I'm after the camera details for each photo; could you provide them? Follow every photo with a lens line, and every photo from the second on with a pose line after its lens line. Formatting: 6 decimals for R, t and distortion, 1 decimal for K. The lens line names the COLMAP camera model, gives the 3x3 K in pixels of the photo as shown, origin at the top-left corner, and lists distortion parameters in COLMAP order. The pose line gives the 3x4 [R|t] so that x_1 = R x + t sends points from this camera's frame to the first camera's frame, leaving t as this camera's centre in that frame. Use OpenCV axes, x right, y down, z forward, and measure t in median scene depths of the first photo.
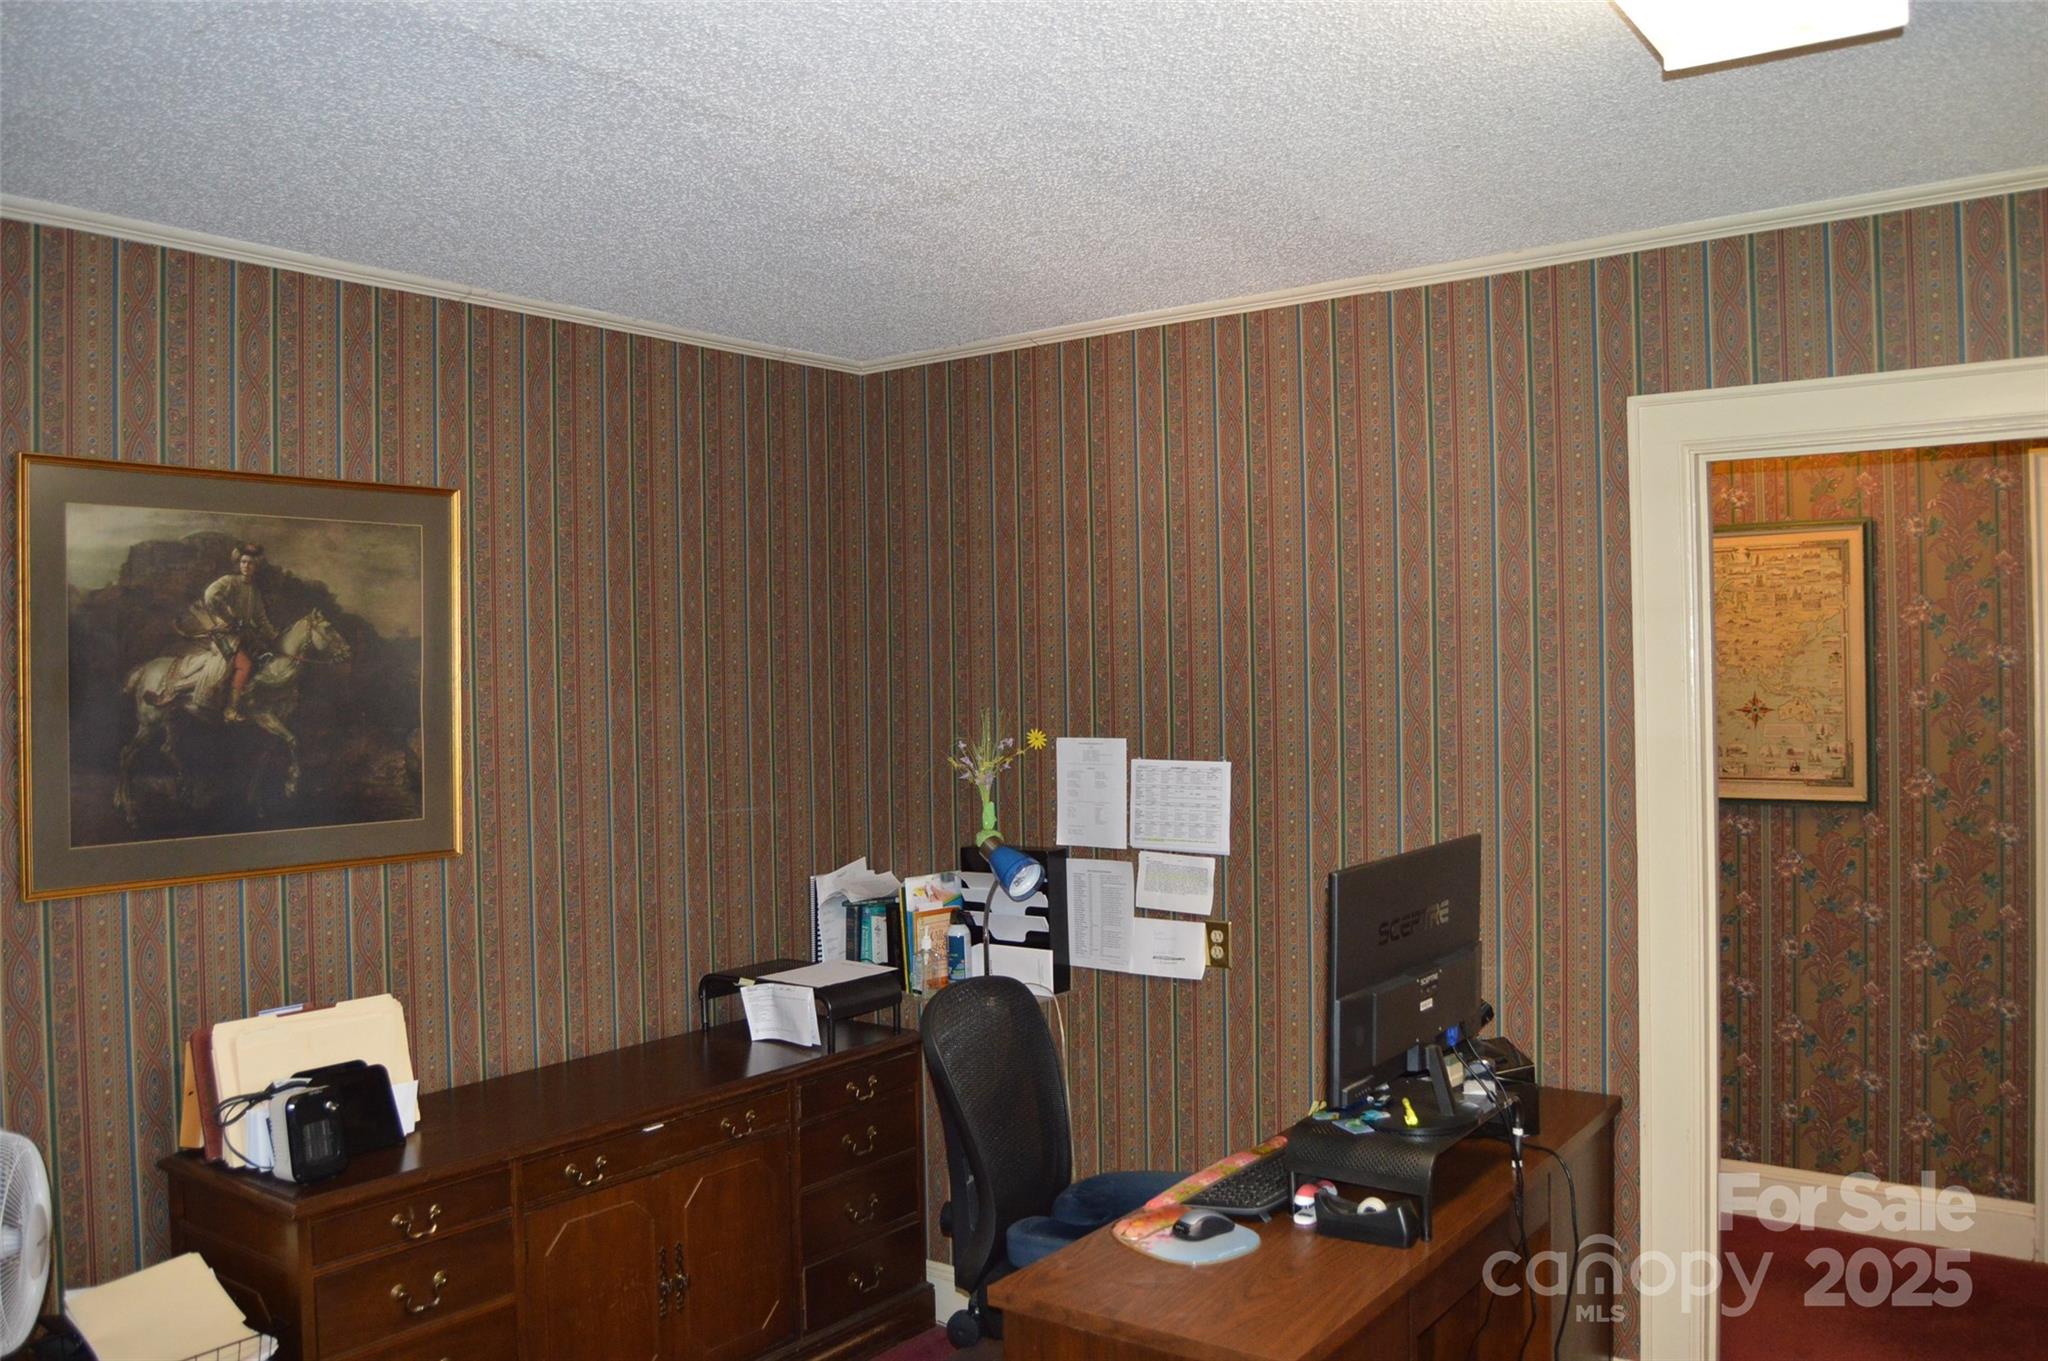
lens RADIAL K [[1634.7, 0, 1015.0], [0, 1634.7, 681.2], [0, 0, 1]] dist [-0.094423, 0.036912]
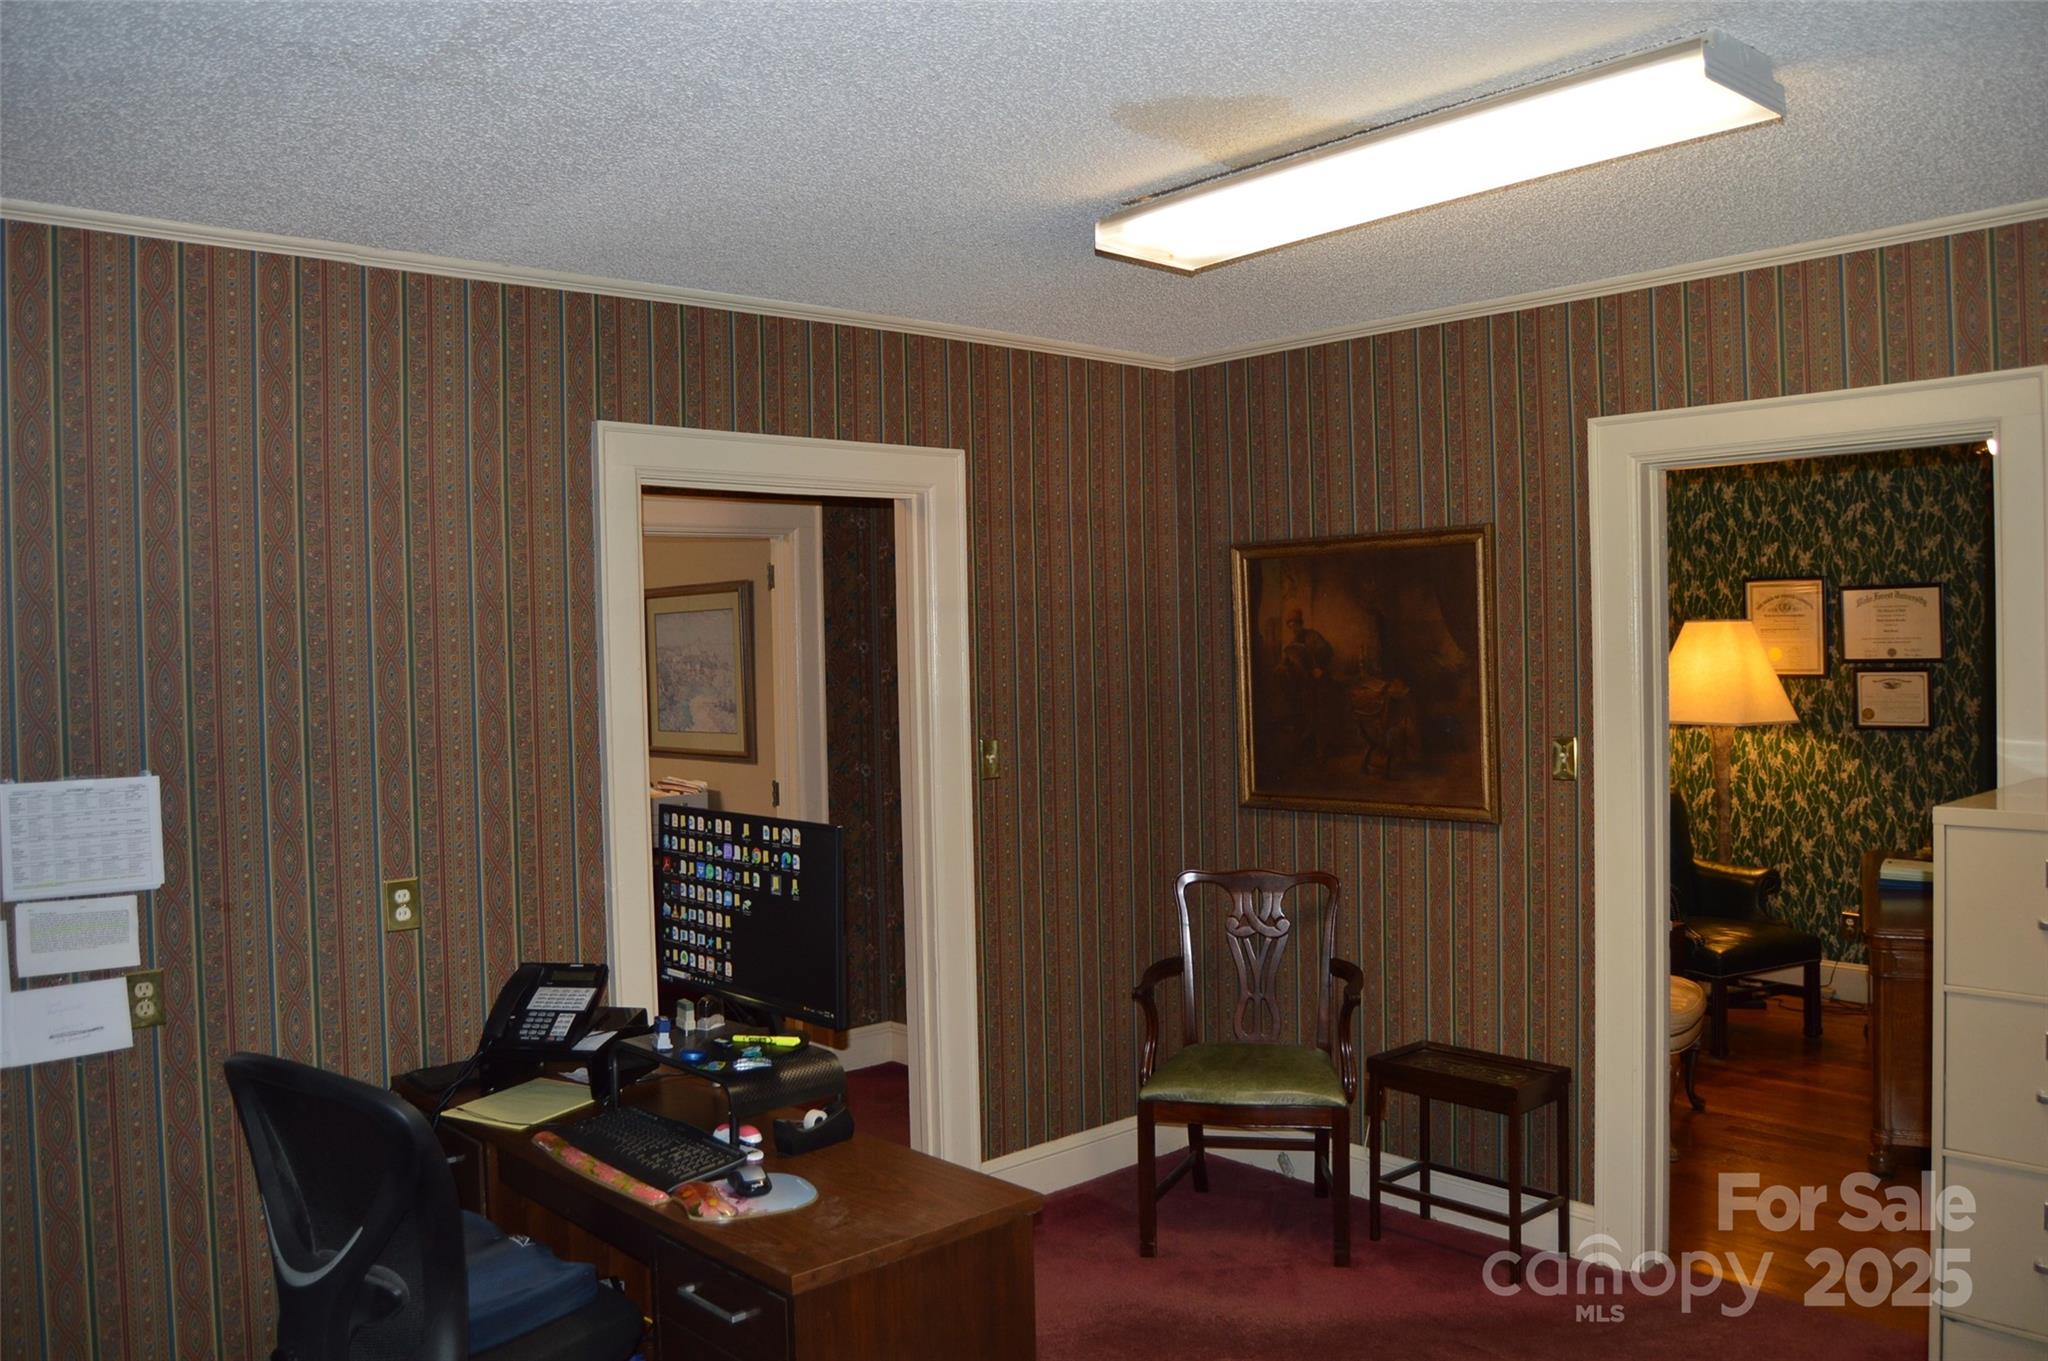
lens RADIAL K [[1634.7, 0, 1037.3], [0, 1634.7, 671.3], [0, 0, 1]] dist [-0.094423, 0.036912]
pose [[0.192229, -0.002792, 0.981346, -1.122931], [0.026080, 0.999657, -0.002265, 0.019126], [-0.981003, 0.026029, 0.192236, 0.785452]]
